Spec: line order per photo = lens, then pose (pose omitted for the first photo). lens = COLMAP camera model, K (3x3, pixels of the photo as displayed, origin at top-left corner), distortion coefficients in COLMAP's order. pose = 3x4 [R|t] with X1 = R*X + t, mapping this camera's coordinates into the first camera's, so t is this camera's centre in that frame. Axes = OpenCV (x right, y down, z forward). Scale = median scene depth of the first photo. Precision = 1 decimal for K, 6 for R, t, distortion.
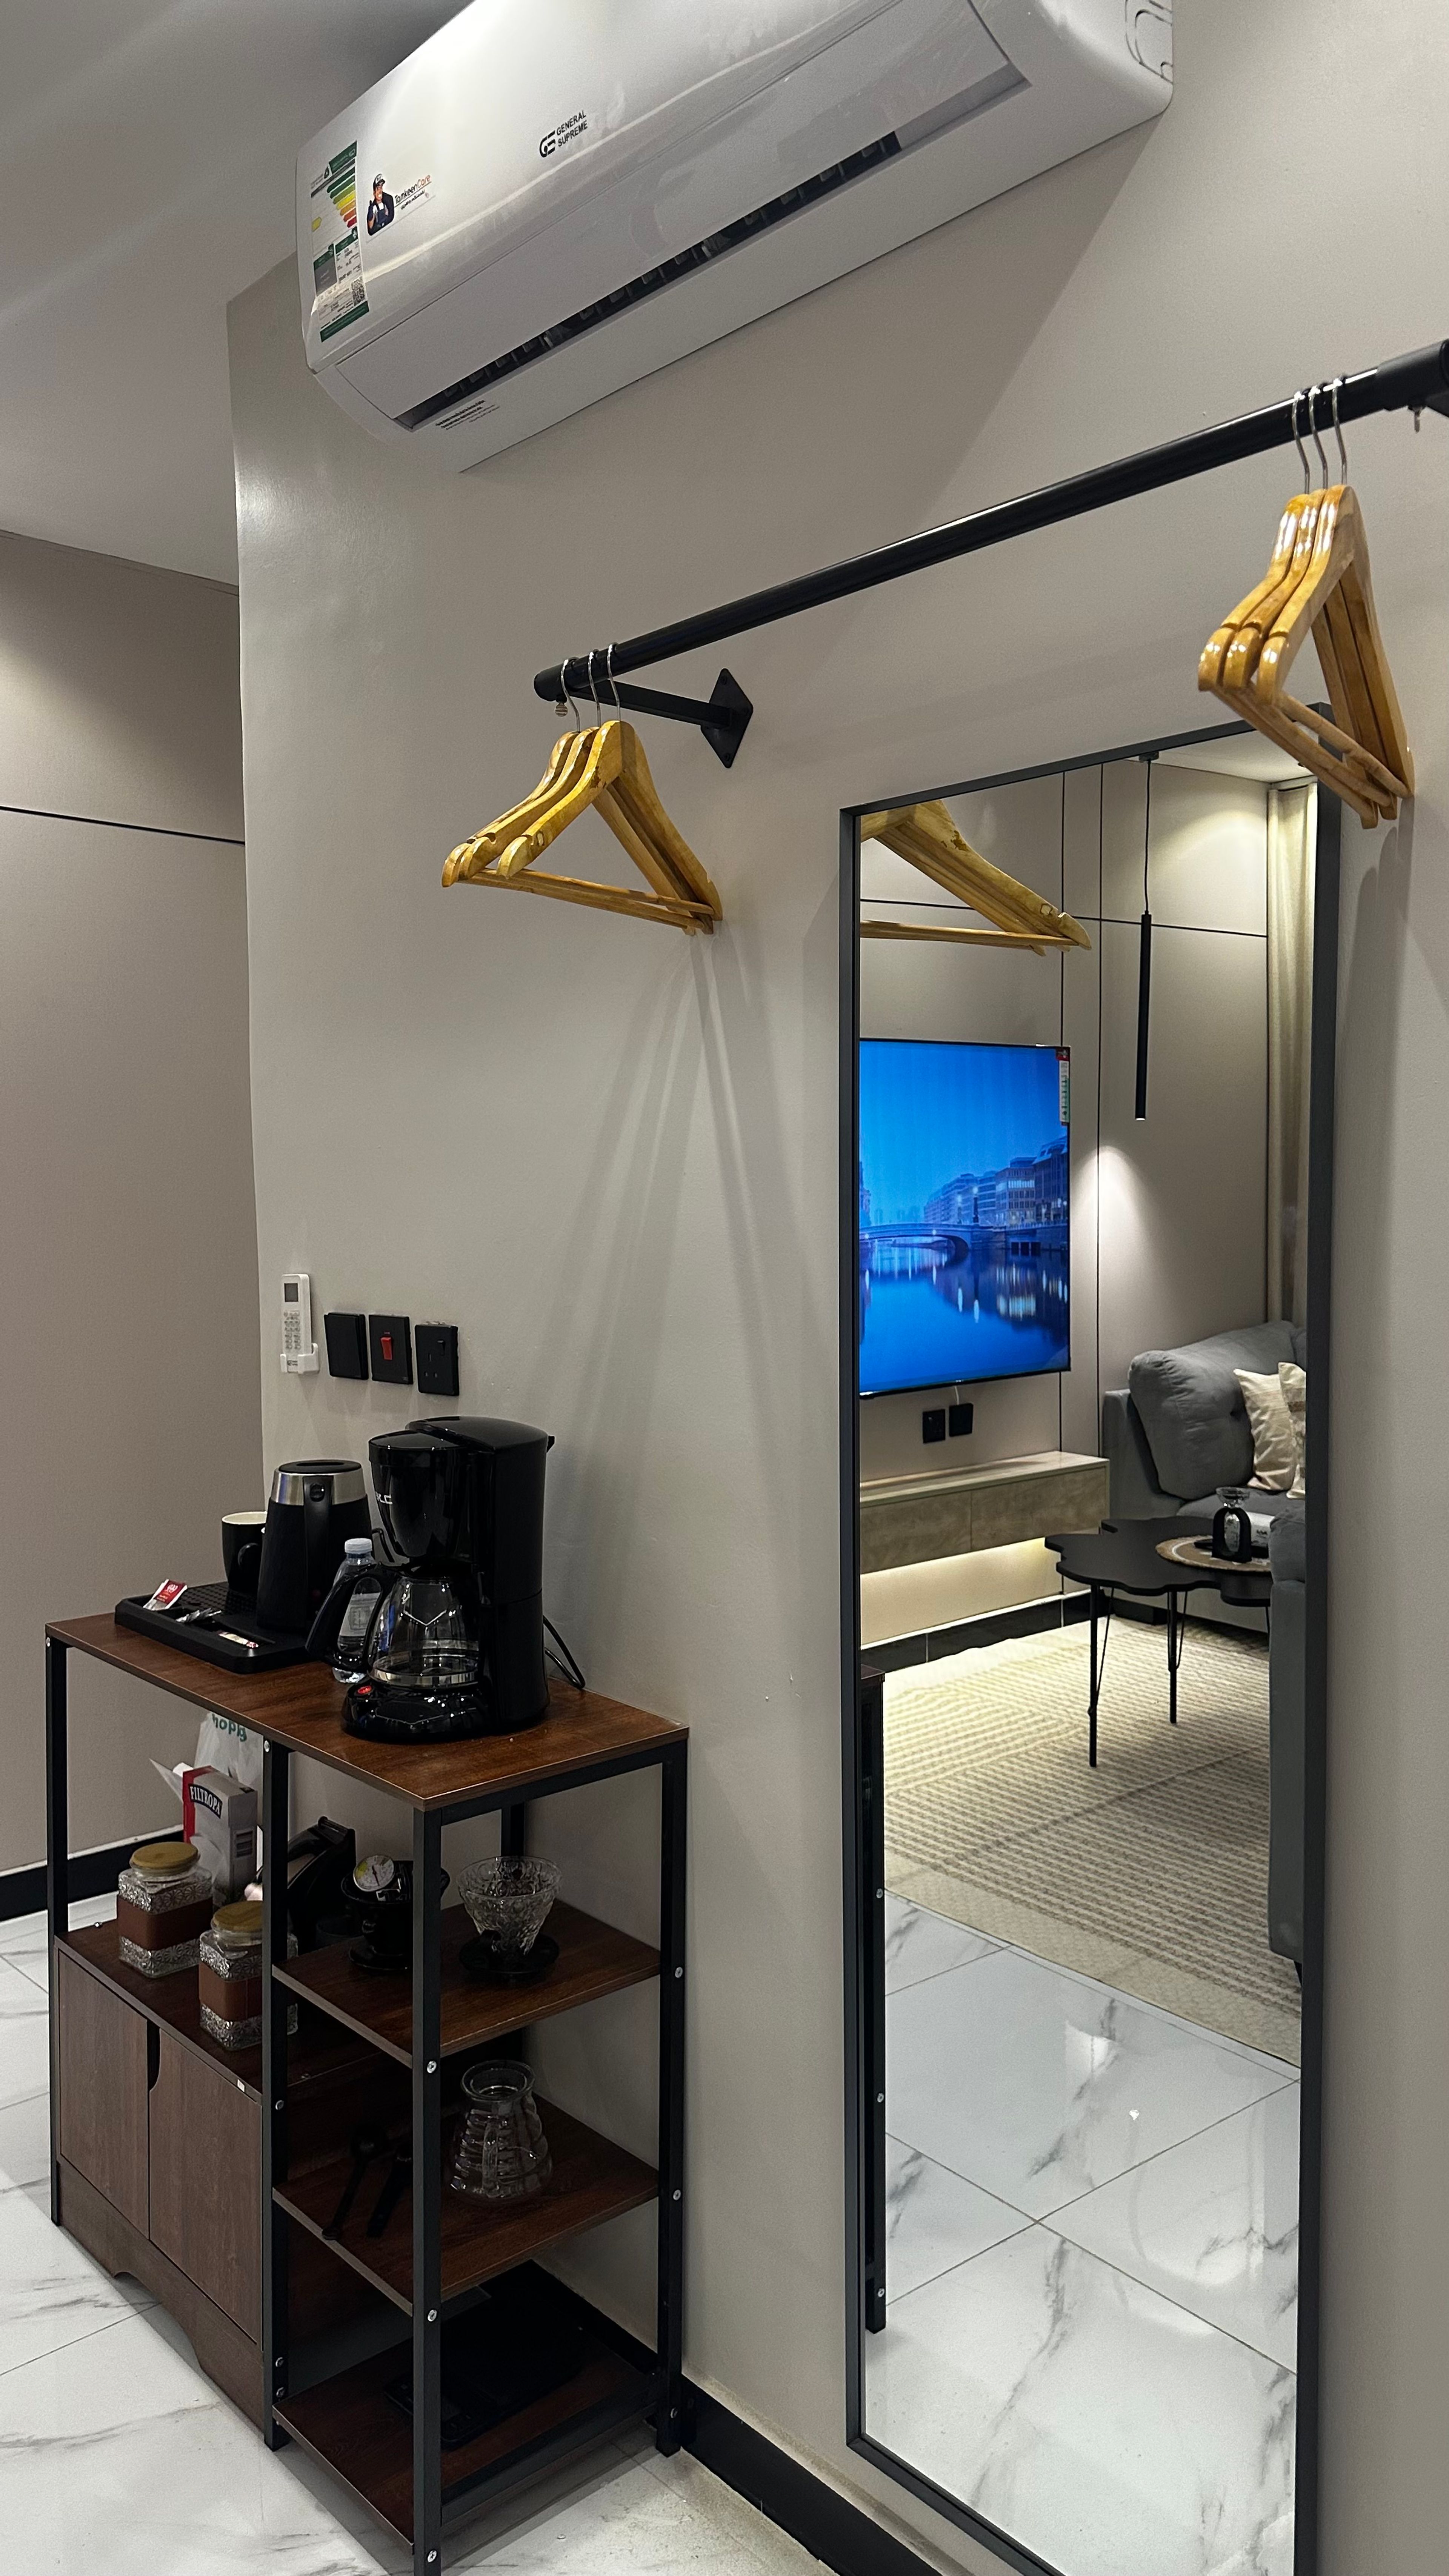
lens RADIAL K [[1793.6, 0, 724.5], [0, 1793.6, 1288.0], [0, 0, 1]] dist [0.010975, 0.002352]
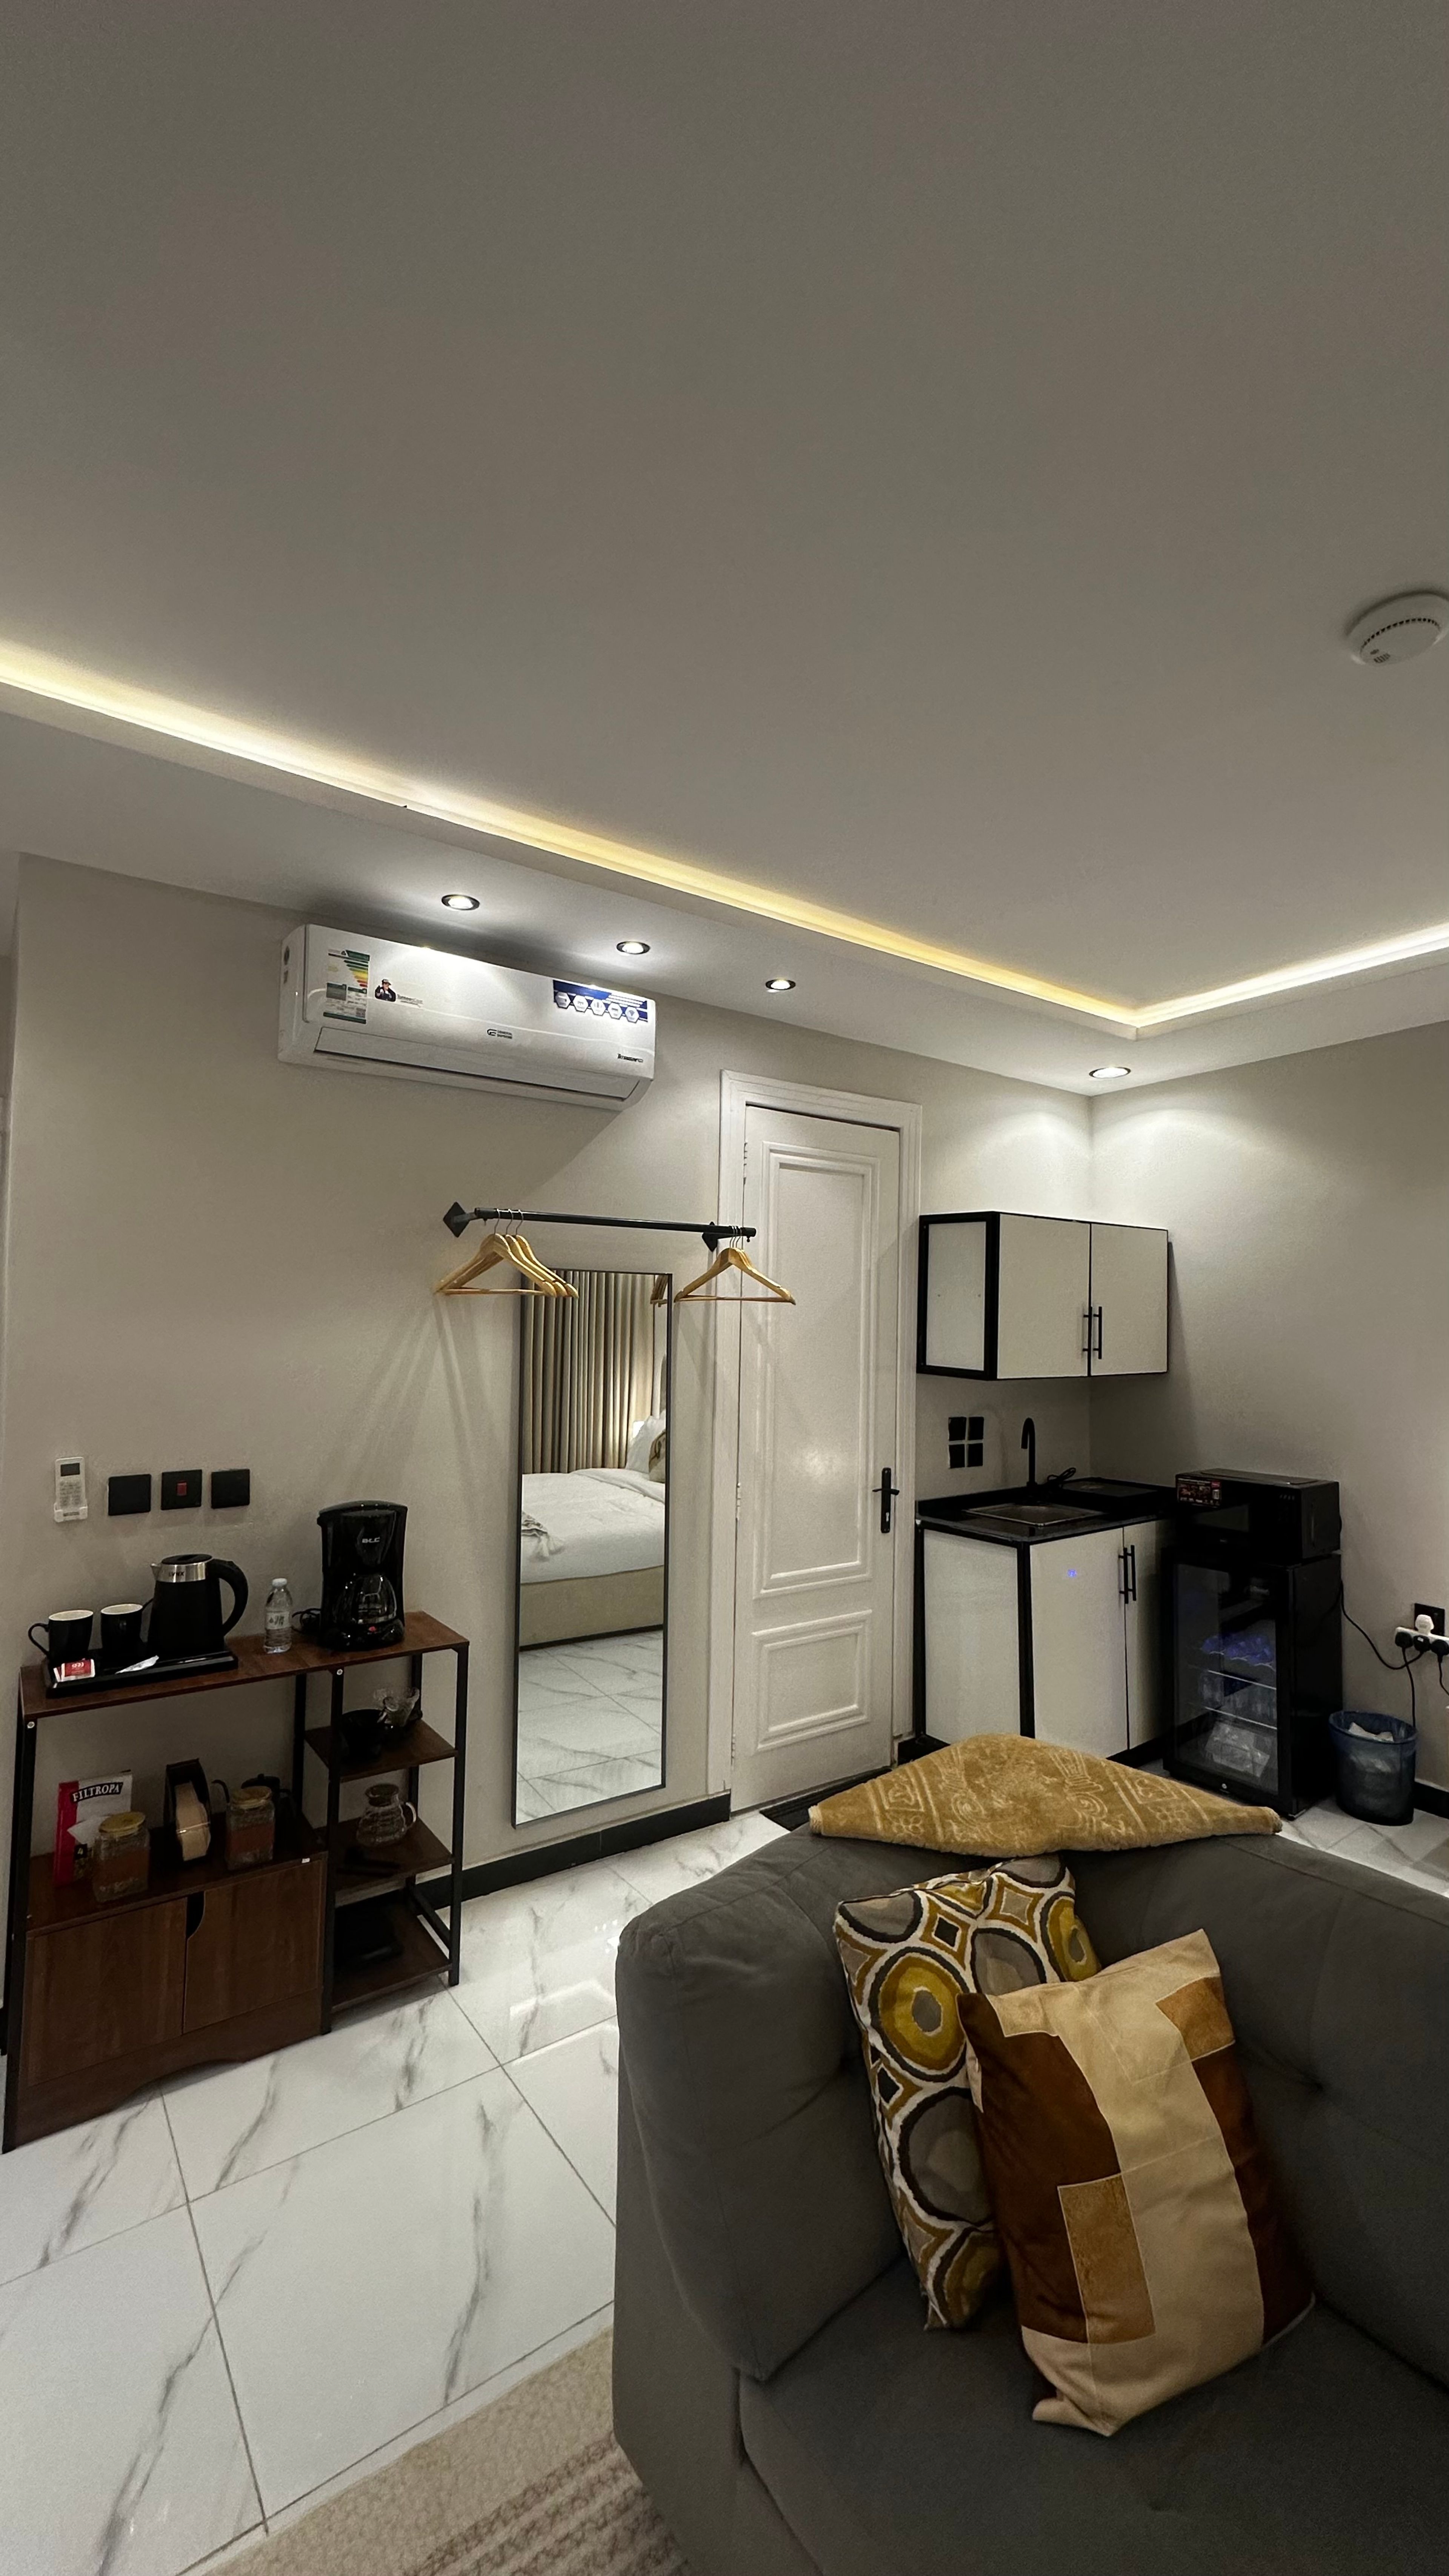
lens RADIAL K [[1018.7, 0, 724.5], [0, 1018.7, 1288.0], [0, 0, 1]] dist [-0.001413, 0.000314]
pose [[0.116156, 0.042912, 0.992304, -1.295233], [0.054096, 0.997310, -0.049461, -0.098782], [-0.991757, 0.059425, 0.113522, 0.368429]]
